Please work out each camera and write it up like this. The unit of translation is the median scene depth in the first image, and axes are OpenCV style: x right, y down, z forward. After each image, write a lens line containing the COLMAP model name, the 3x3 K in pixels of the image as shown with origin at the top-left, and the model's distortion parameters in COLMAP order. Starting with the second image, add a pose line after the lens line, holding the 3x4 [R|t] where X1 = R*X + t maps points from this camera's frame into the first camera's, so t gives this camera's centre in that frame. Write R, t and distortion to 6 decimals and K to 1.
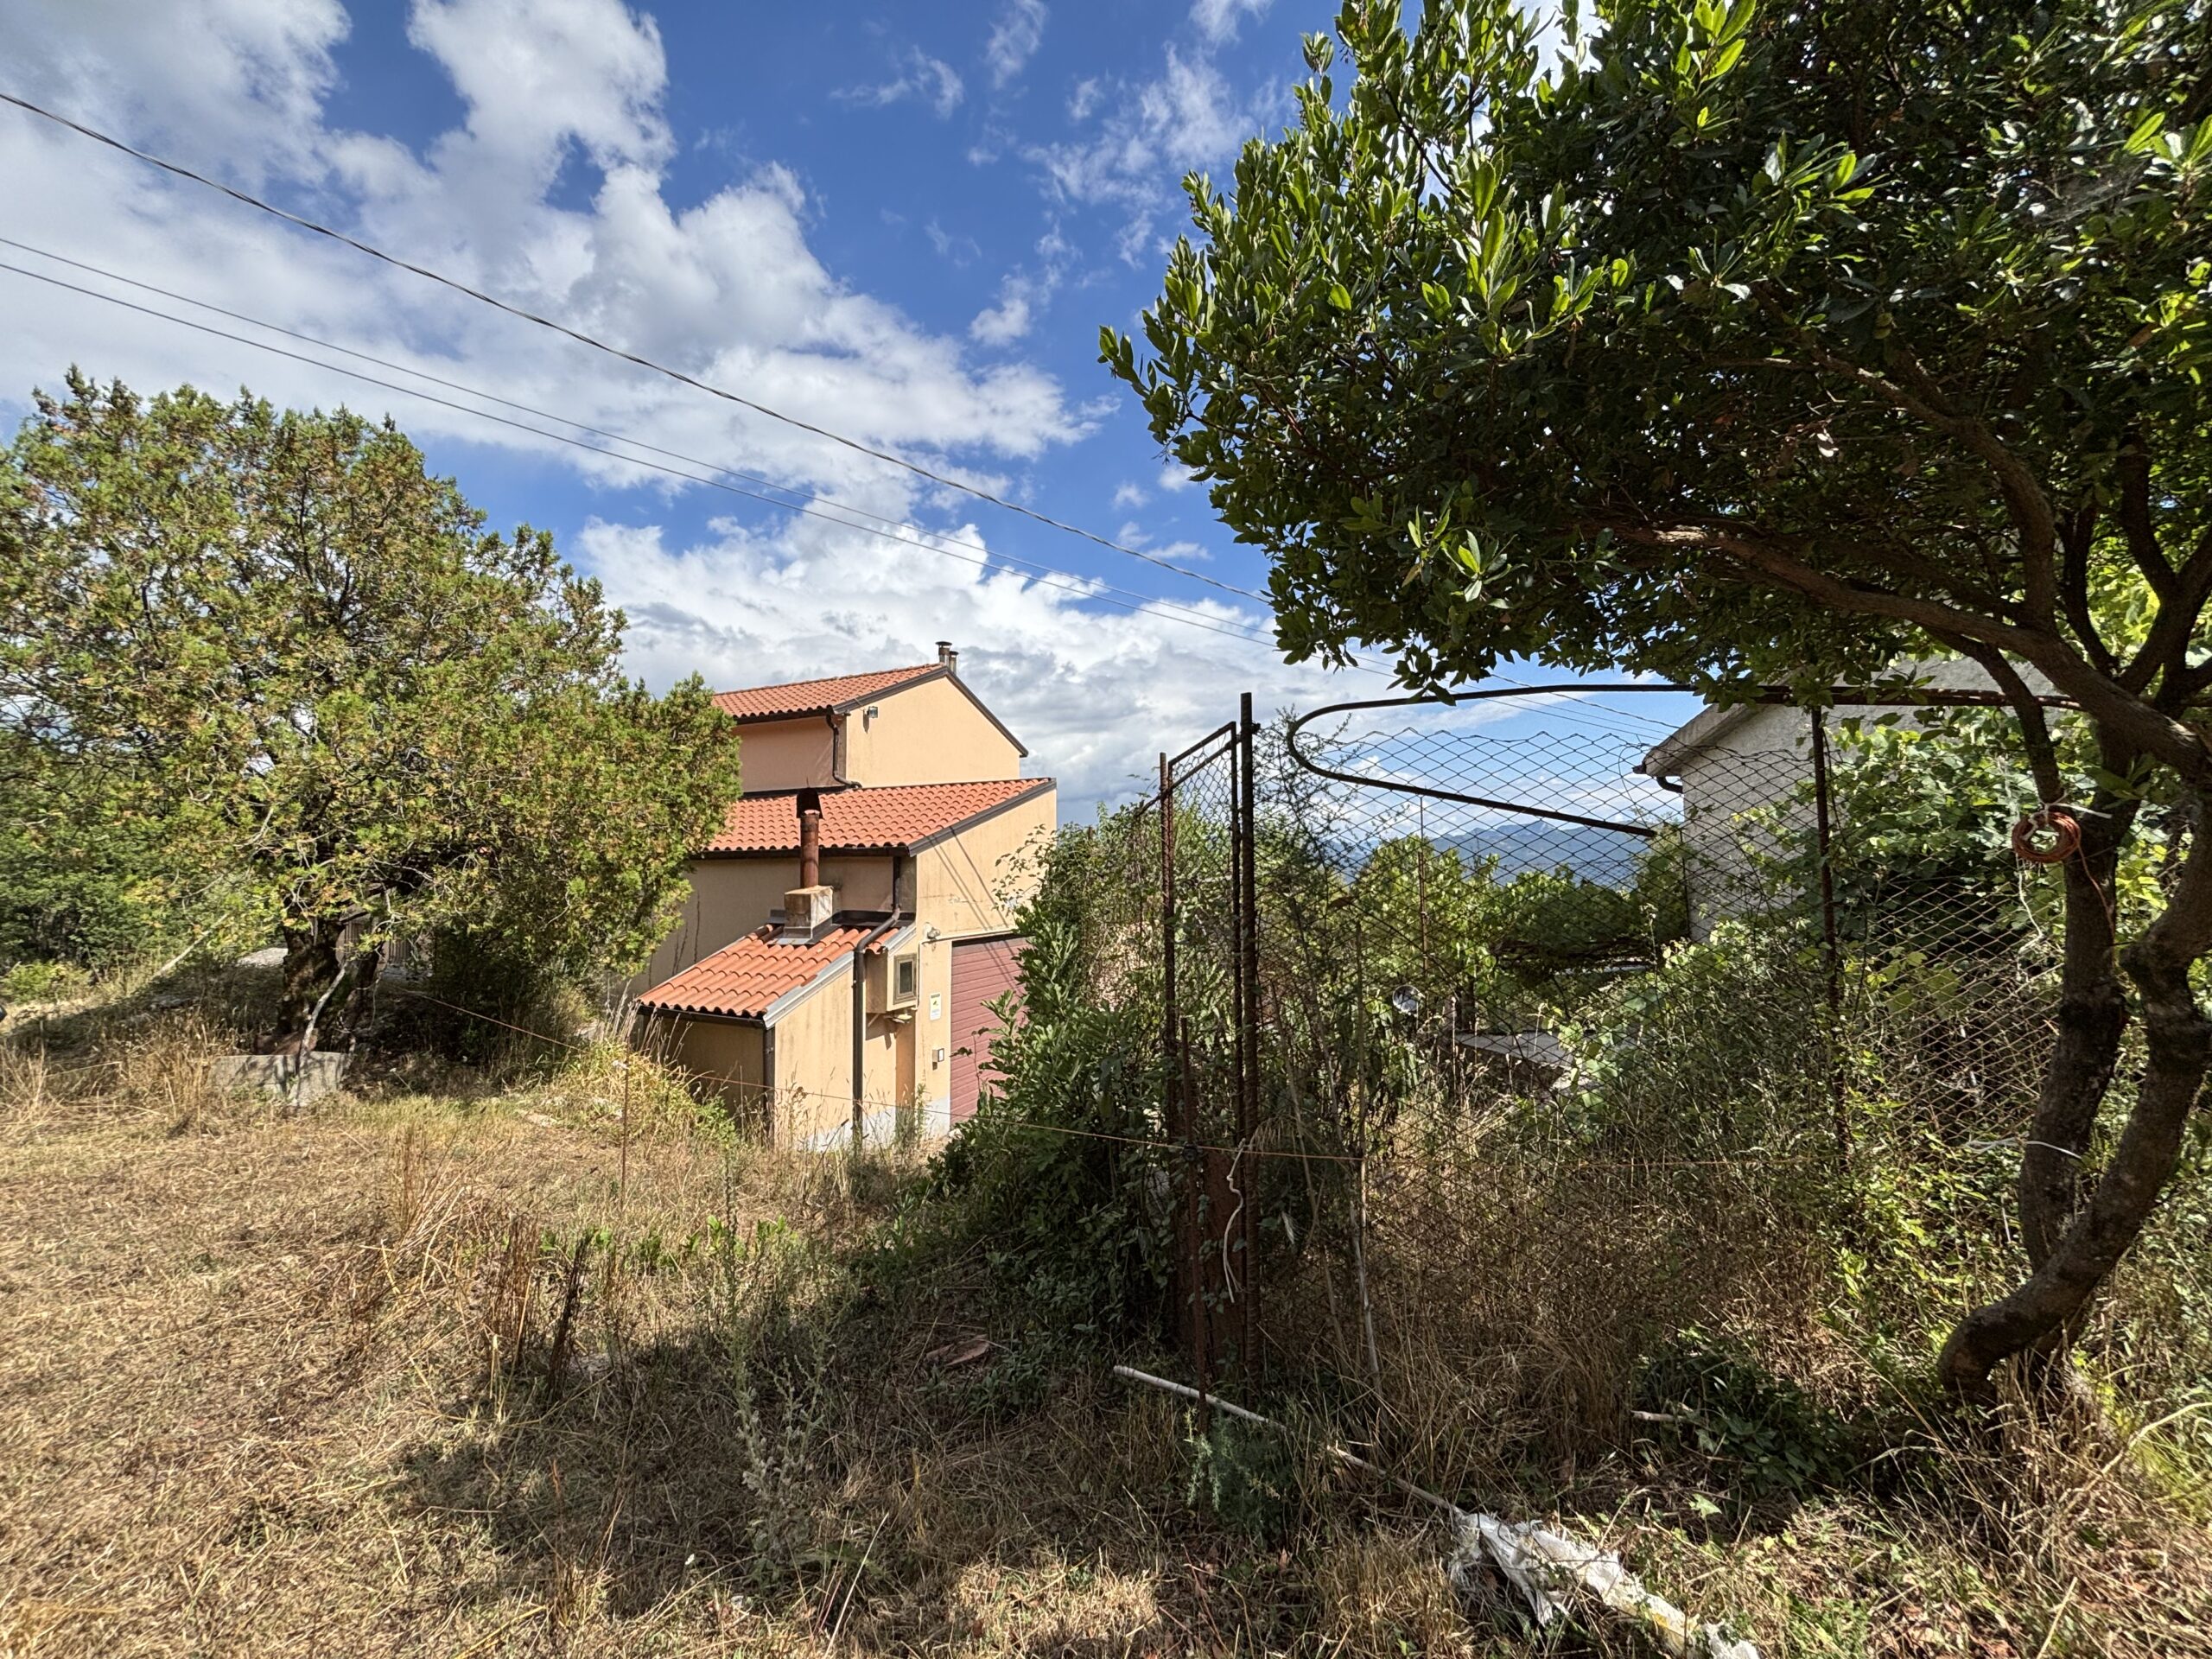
lens RADIAL K [[891.7, 0, 1119.7], [0, 891.7, 818.2], [0, 0, 1]] dist [0.003427, -0.001260]
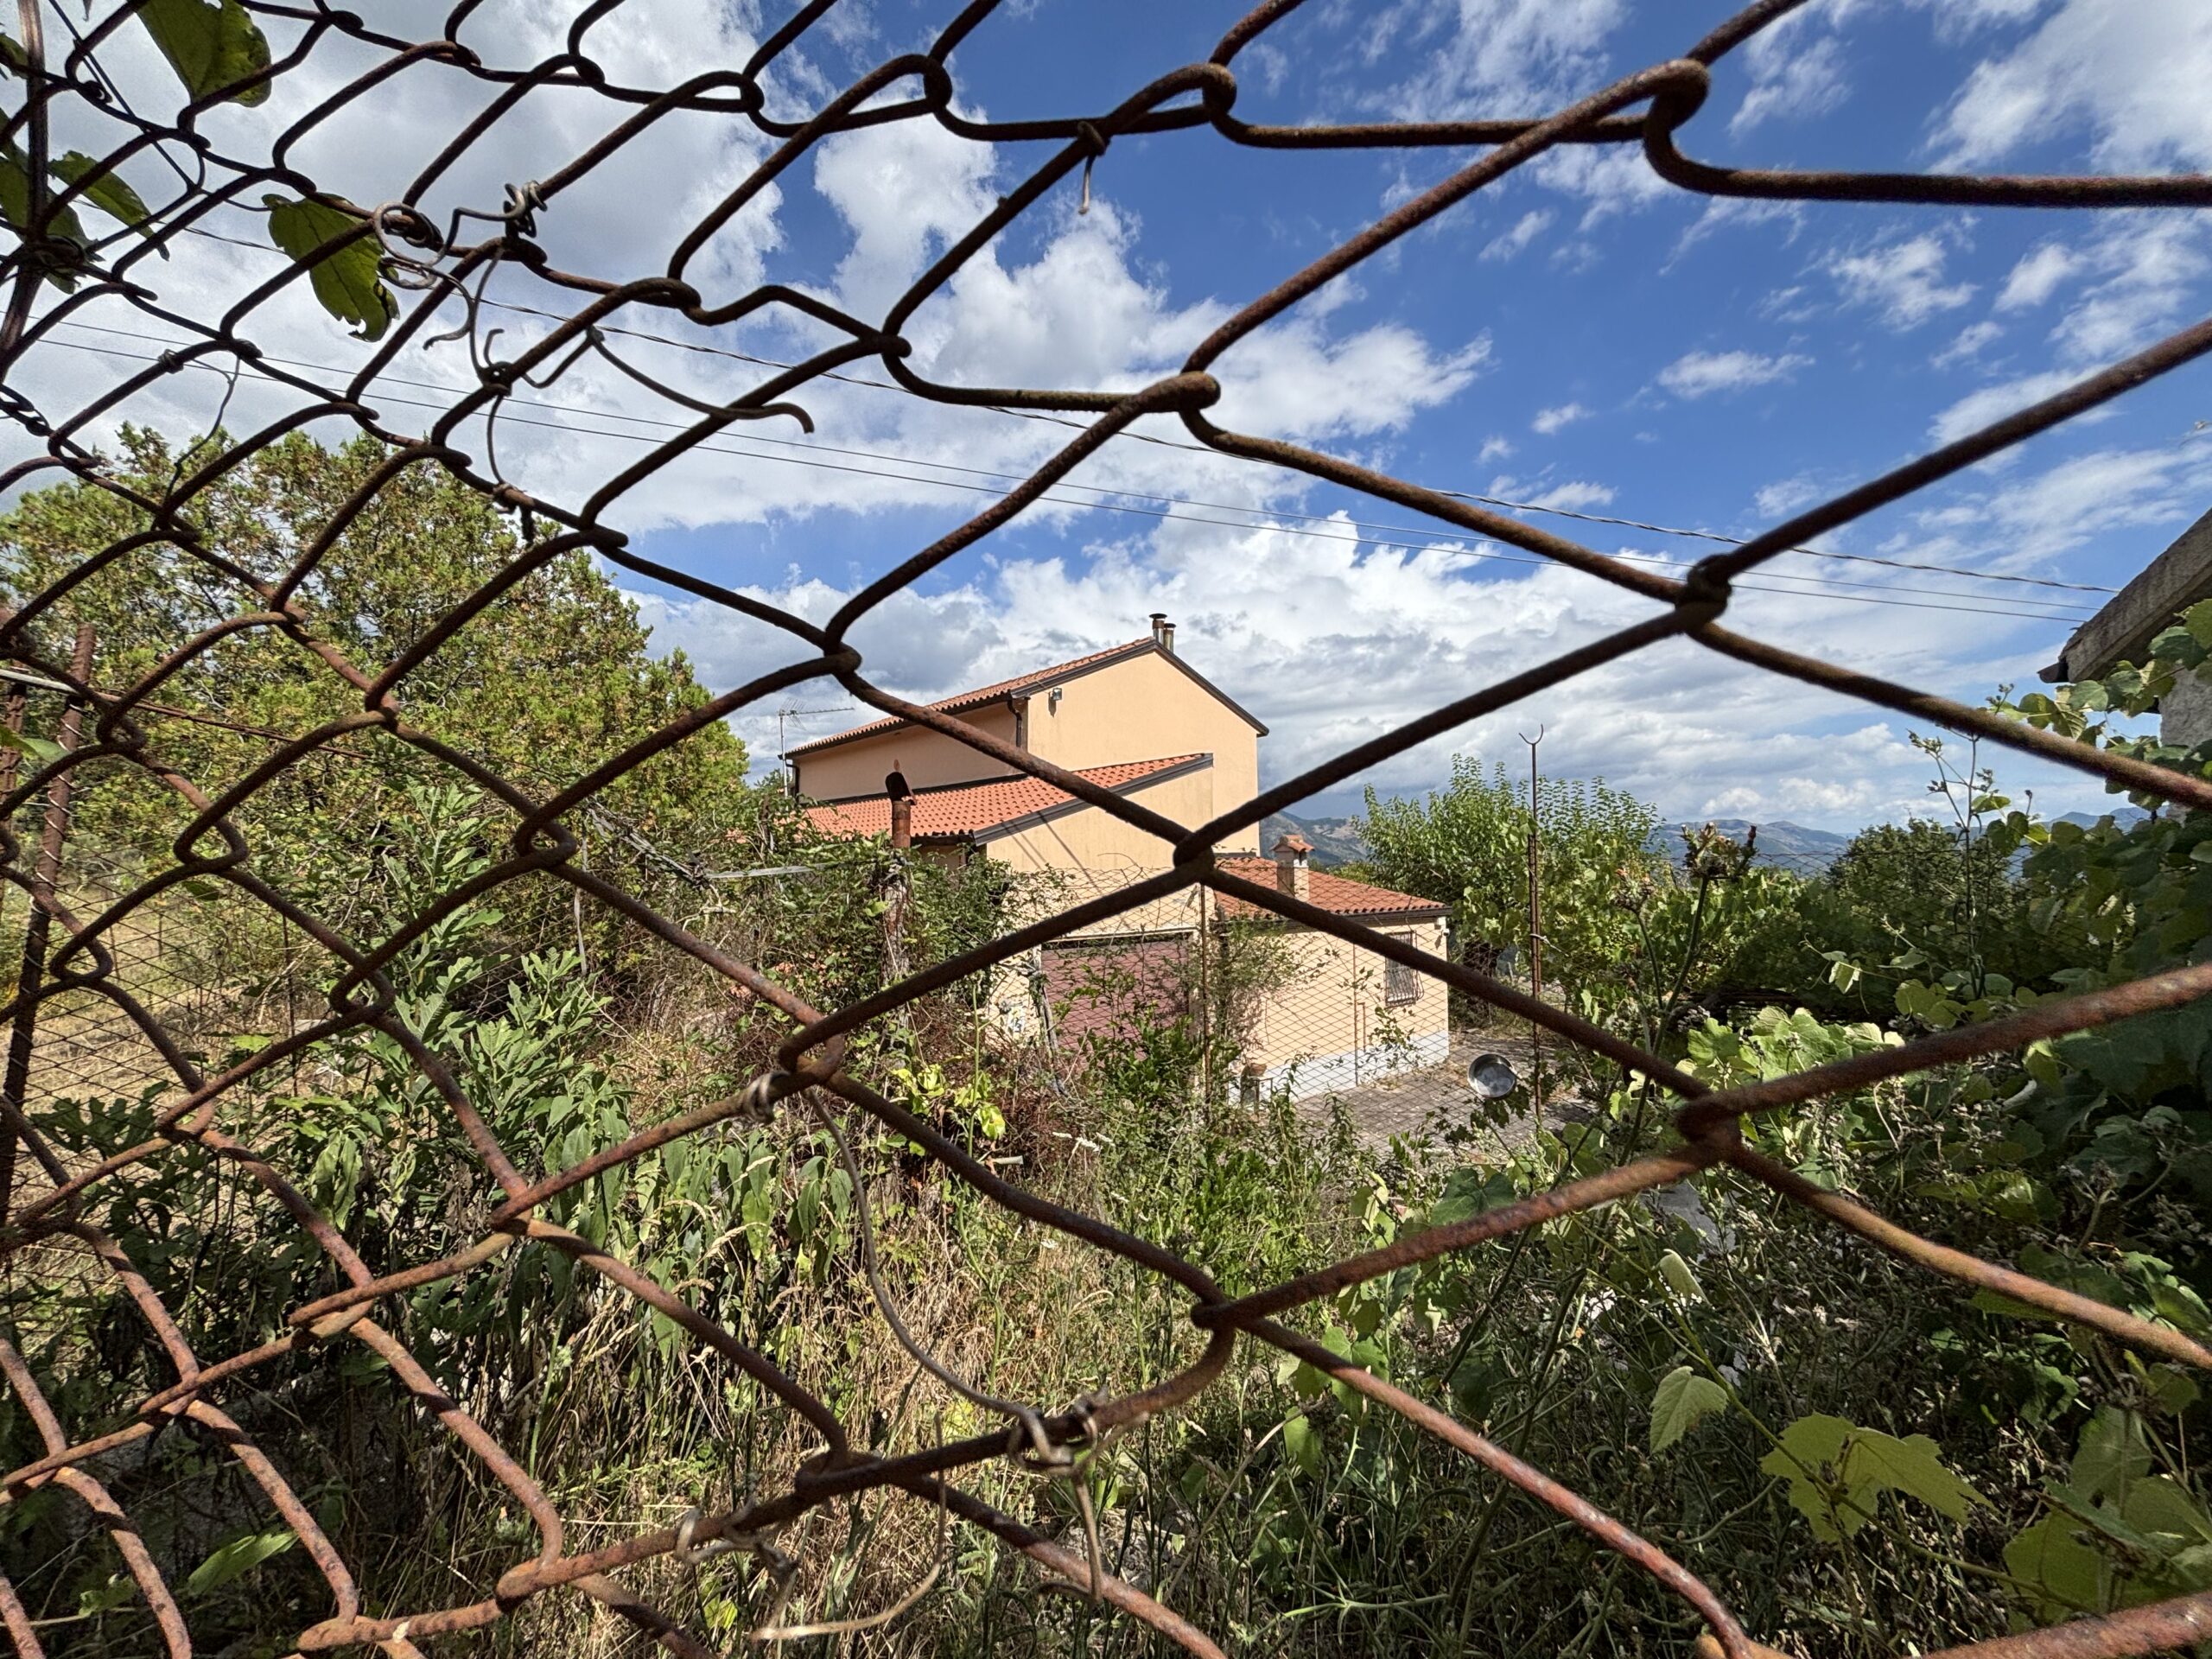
lens RADIAL K [[891.7, 0, 1113.4], [0, 891.7, 815.5], [0, 0, 1]] dist [0.003427, -0.001260]
pose [[0.907596, -0.016036, -0.419538, 0.397646], [0.018464, 0.999828, 0.001727, 0.022177], [0.419439, -0.009314, 0.907736, 0.393063]]
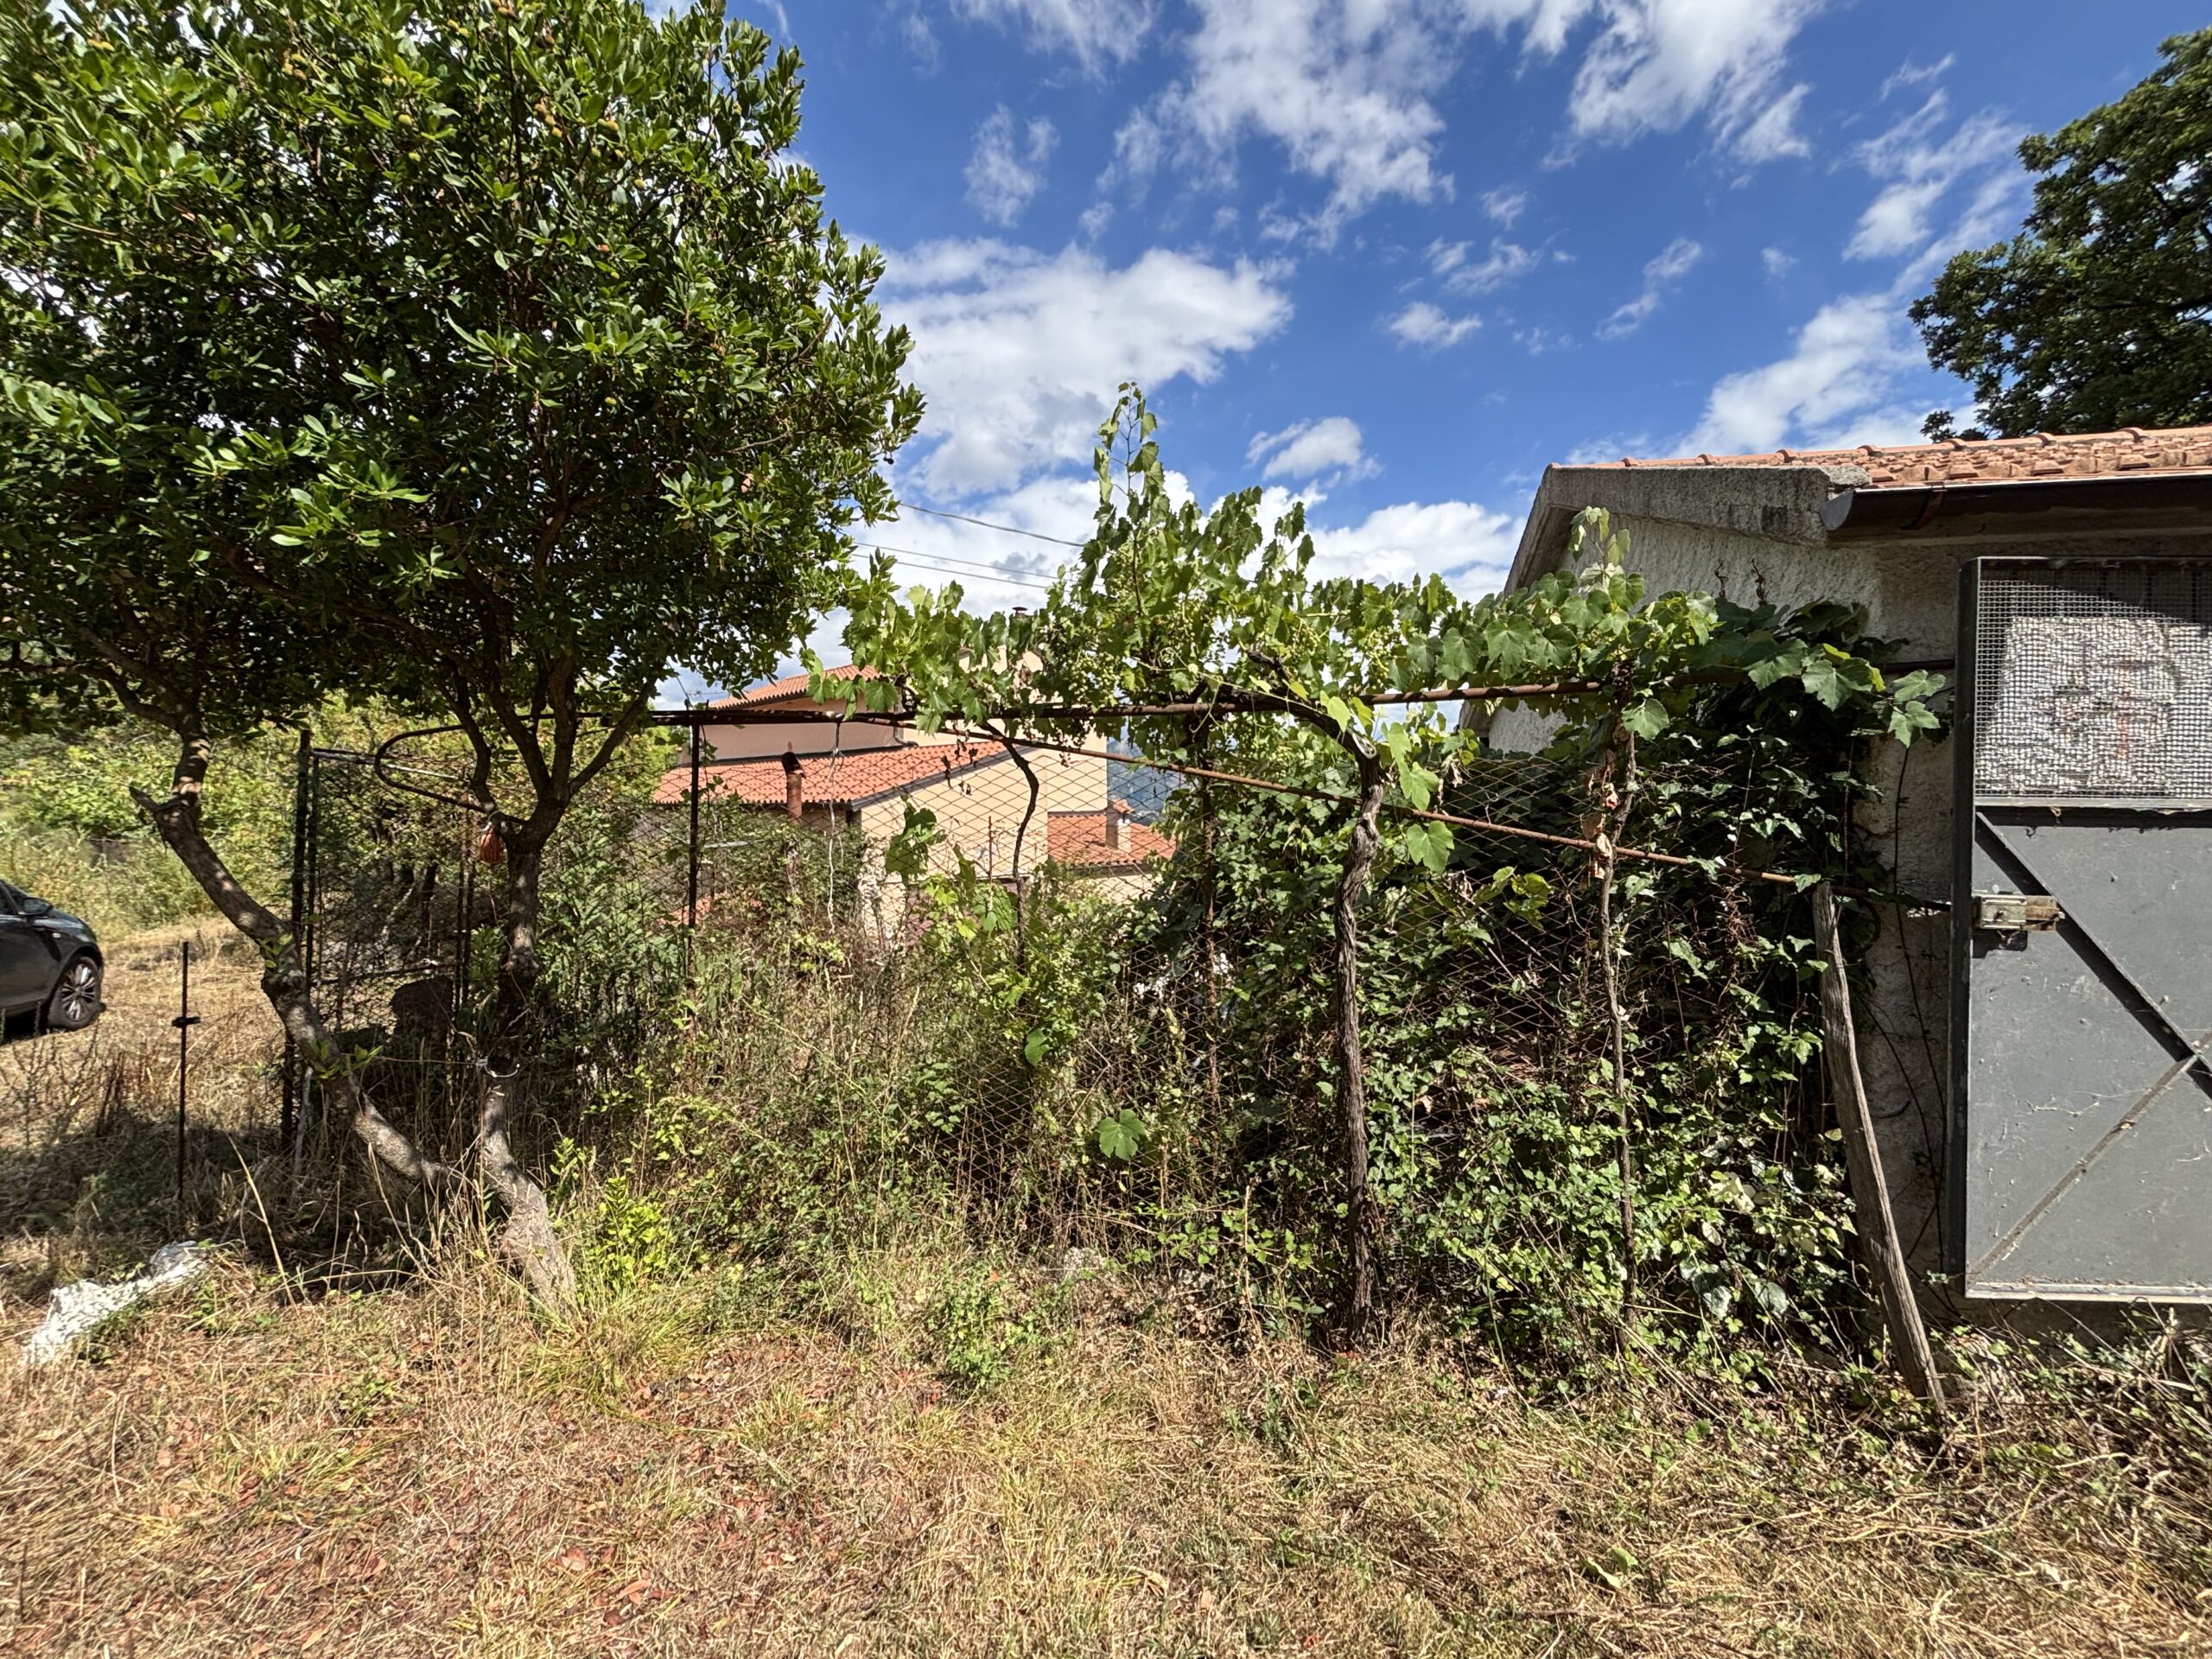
lens RADIAL K [[891.7, 0, 1108.3], [0, 891.7, 817.7], [0, 0, 1]] dist [0.003427, -0.001260]
pose [[0.946540, 0.014168, -0.322274, 0.703211], [0.006695, 0.997957, 0.063536, -0.031949], [0.322516, -0.062297, 0.944512, 0.005751]]
